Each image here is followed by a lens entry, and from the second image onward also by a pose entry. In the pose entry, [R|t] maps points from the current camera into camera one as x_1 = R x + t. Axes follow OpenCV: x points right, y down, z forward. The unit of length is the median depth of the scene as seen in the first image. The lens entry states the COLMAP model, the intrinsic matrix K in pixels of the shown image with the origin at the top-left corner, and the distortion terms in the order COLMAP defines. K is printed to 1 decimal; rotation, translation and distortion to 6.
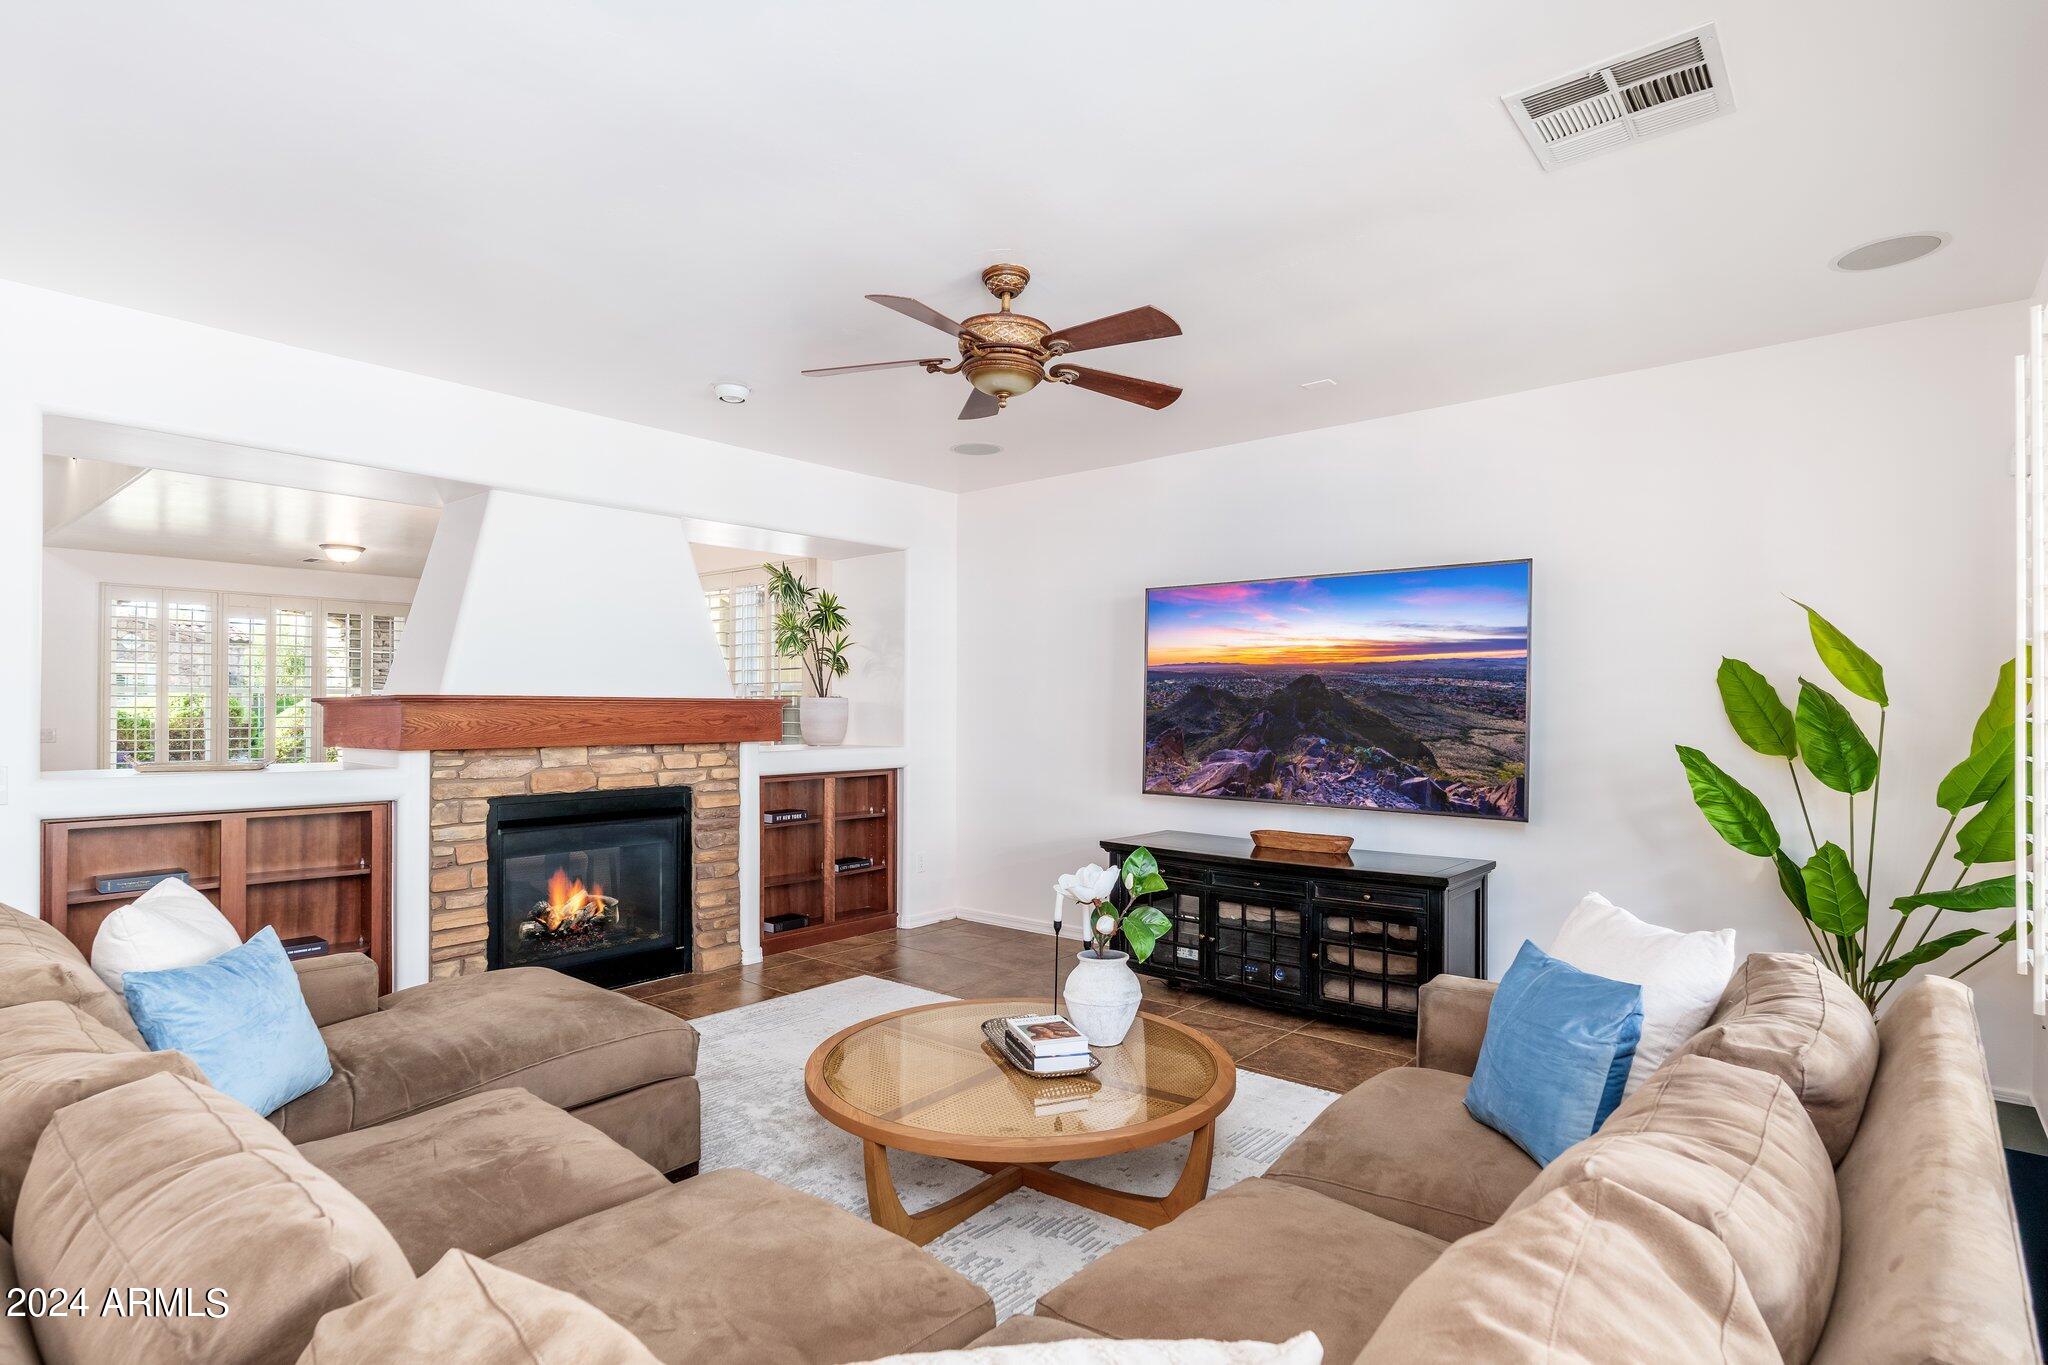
lens RADIAL K [[1033.0, 0, 1027.7], [0, 1033.0, 681.6], [0, 0, 1]] dist [-0.001331, 0.000564]
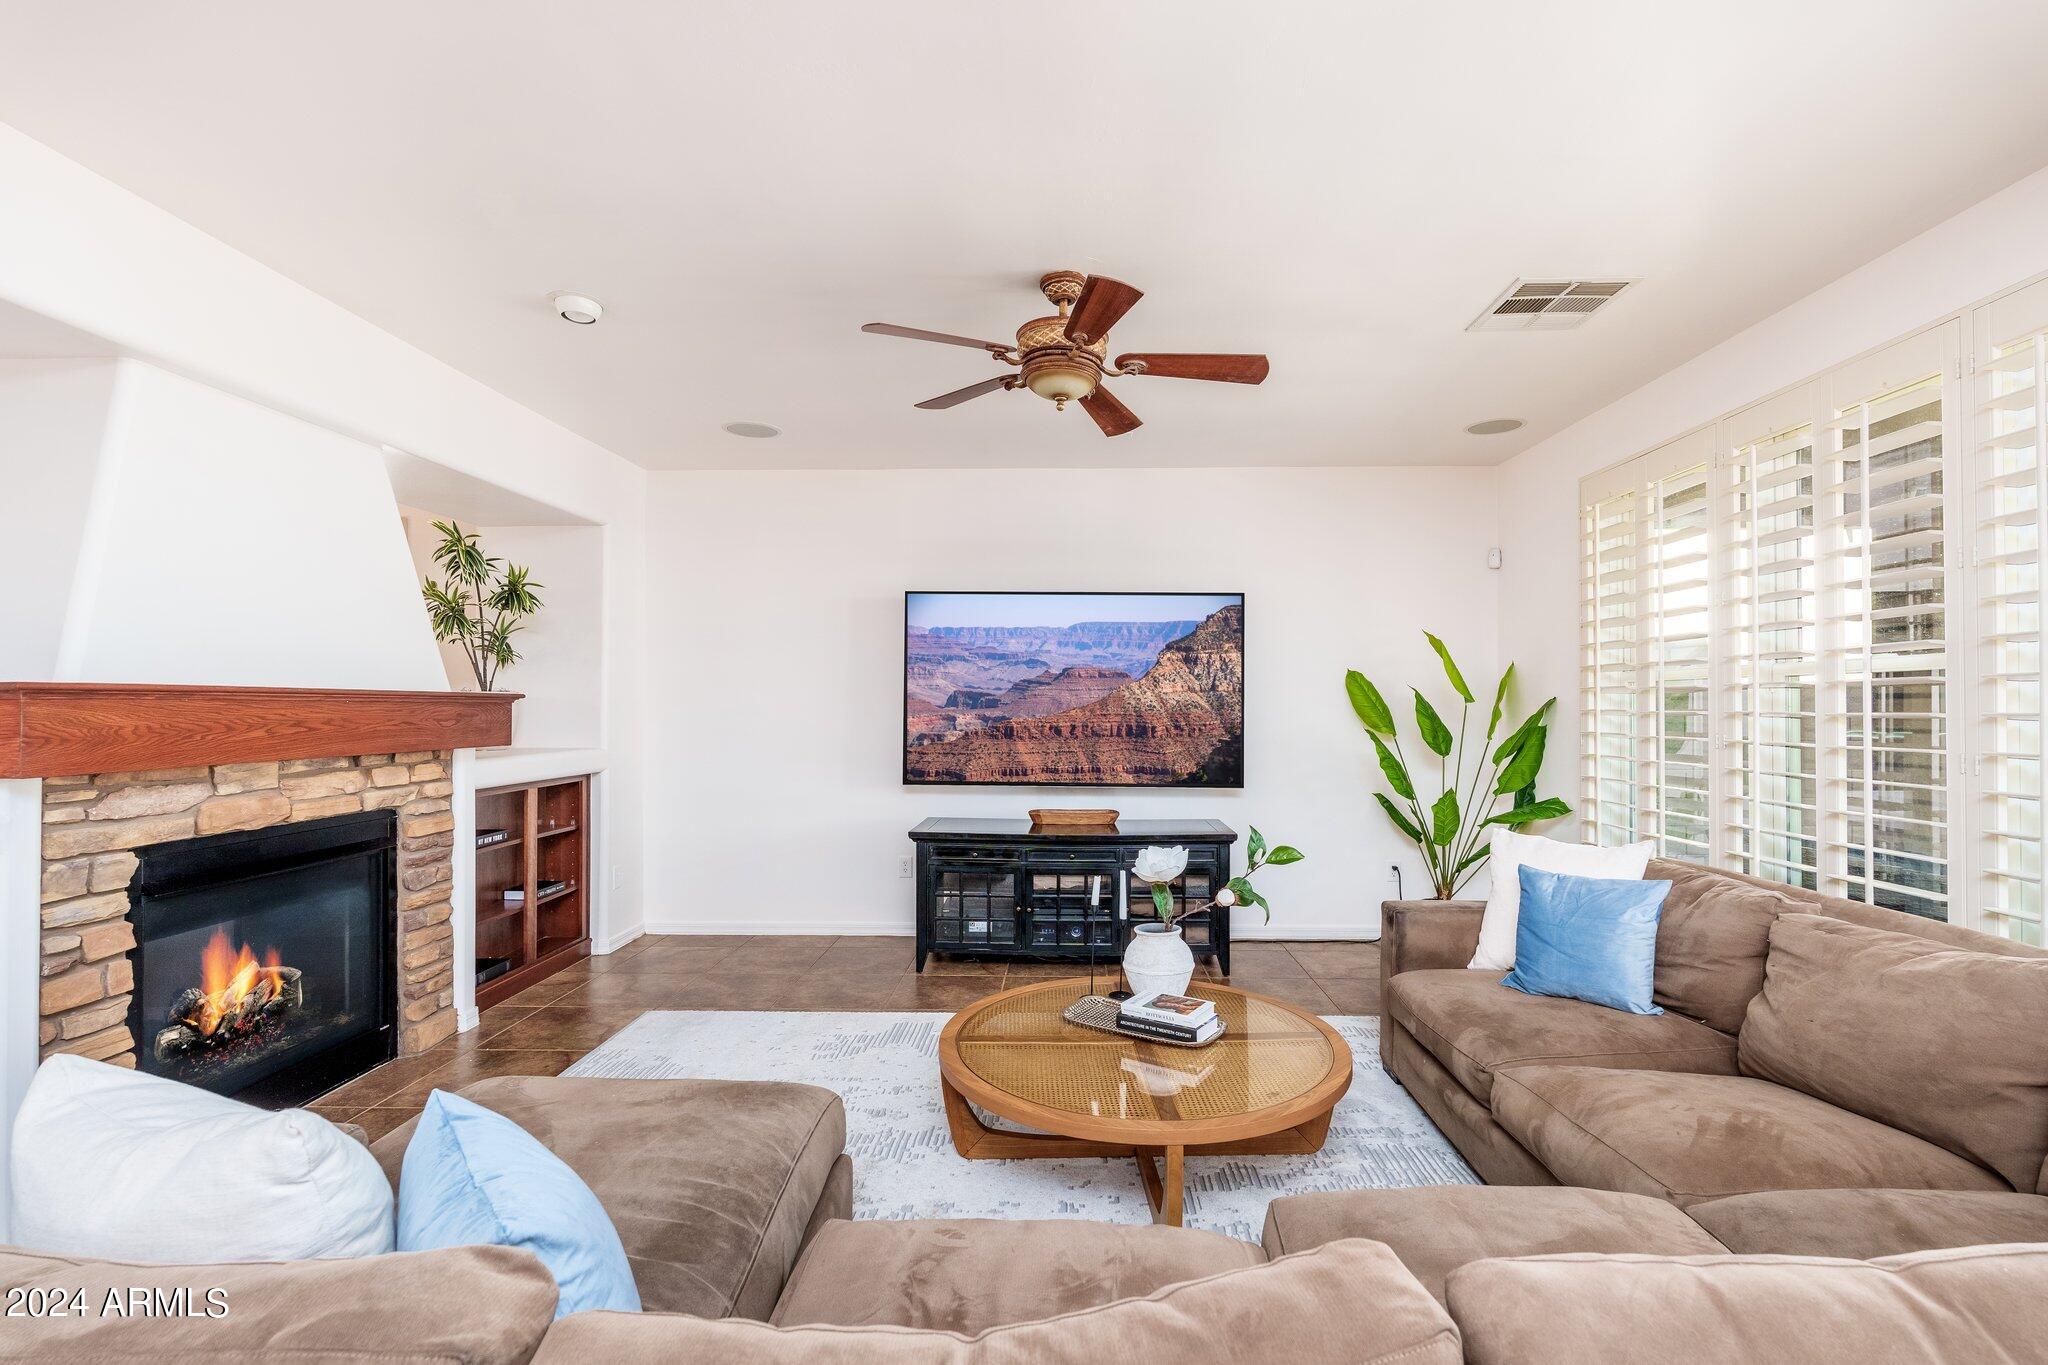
lens RADIAL K [[899.9, 0, 1050.4], [0, 899.9, 688.4], [0, 0, 1]] dist [0.003364, -0.000674]
pose [[0.777175, 0.011914, 0.629172, -0.371191], [-0.015886, 0.999874, 0.000689, 0.005867], [-0.629084, -0.010531, 0.777266, 0.194679]]
